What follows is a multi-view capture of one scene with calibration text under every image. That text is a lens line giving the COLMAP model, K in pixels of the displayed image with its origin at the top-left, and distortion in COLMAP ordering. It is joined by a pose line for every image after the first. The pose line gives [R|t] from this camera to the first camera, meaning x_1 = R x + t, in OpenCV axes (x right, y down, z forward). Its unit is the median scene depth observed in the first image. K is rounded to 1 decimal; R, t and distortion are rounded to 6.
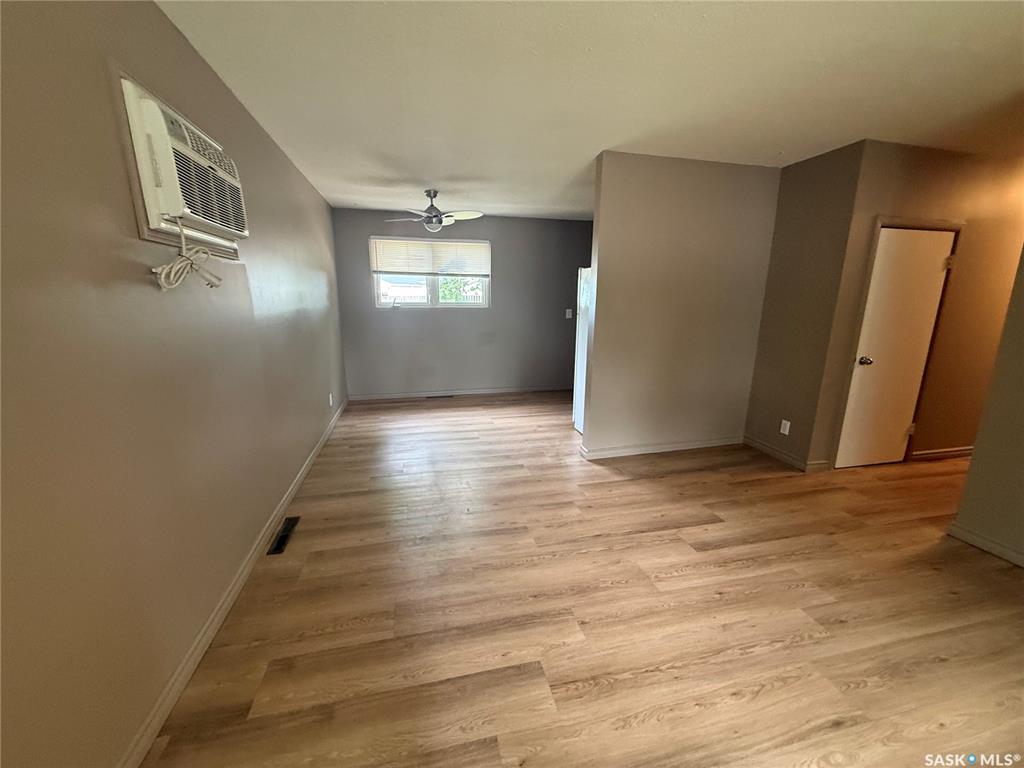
lens RADIAL K [[407.1, 0, 509.3], [0, 407.1, 381.8], [0, 0, 1]] dist [0.002265, -0.000780]
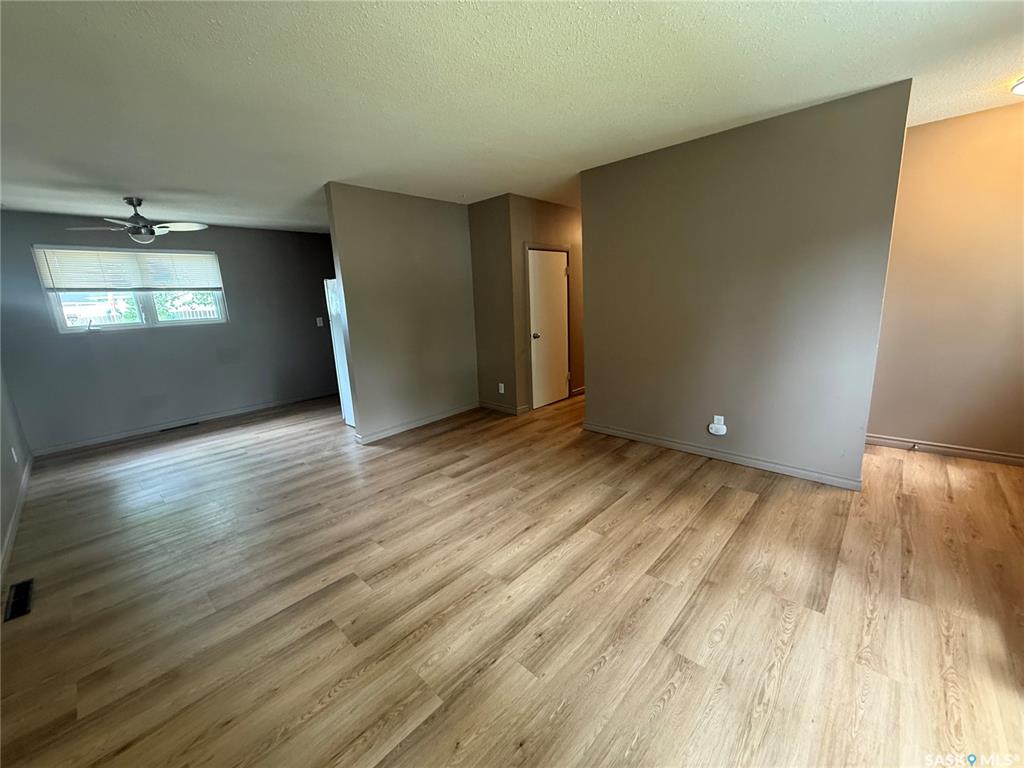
lens RADIAL K [[407.1, 0, 507.5], [0, 407.1, 381.9], [0, 0, 1]] dist [0.002265, -0.000780]
pose [[0.832442, -0.159450, 0.530676, -0.063797], [0.165666, 0.985516, 0.036243, 0.051216], [-0.528768, 0.057744, 0.846800, -0.253145]]
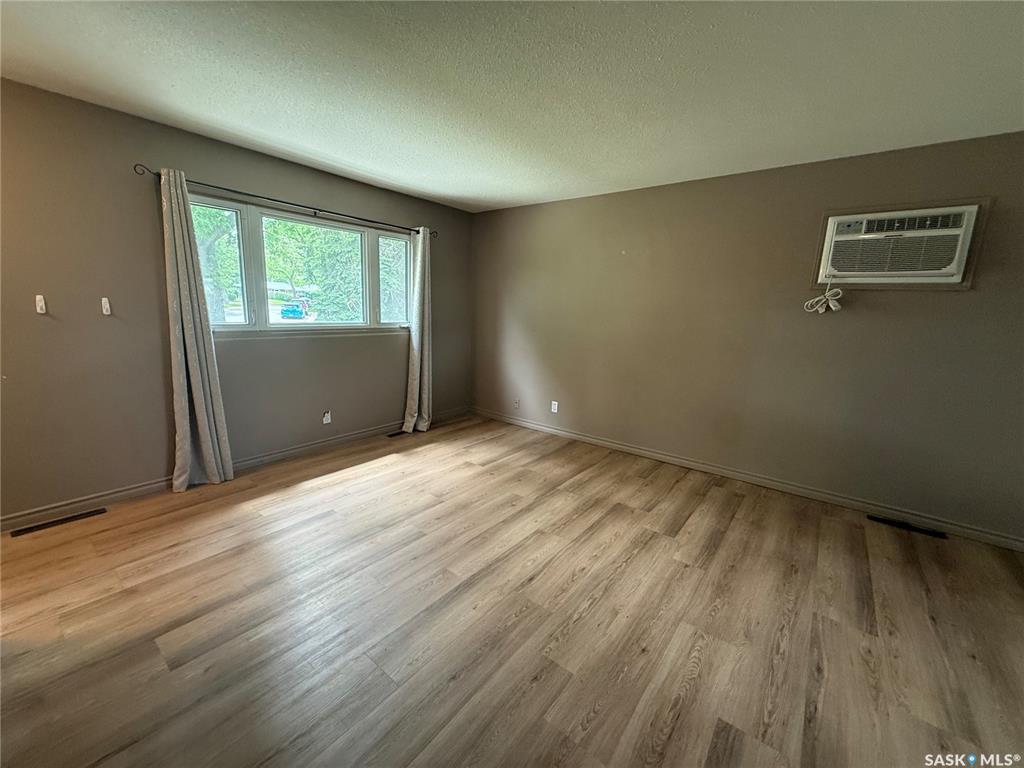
lens RADIAL K [[407.1, 0, 505.2], [0, 407.1, 384.9], [0, 0, 1]] dist [0.002265, -0.000780]
pose [[-0.787540, 0.085527, -0.610300, 0.826364], [-0.164033, 0.925505, 0.341371, -0.165214], [0.594032, 0.368952, -0.714843, 0.833166]]
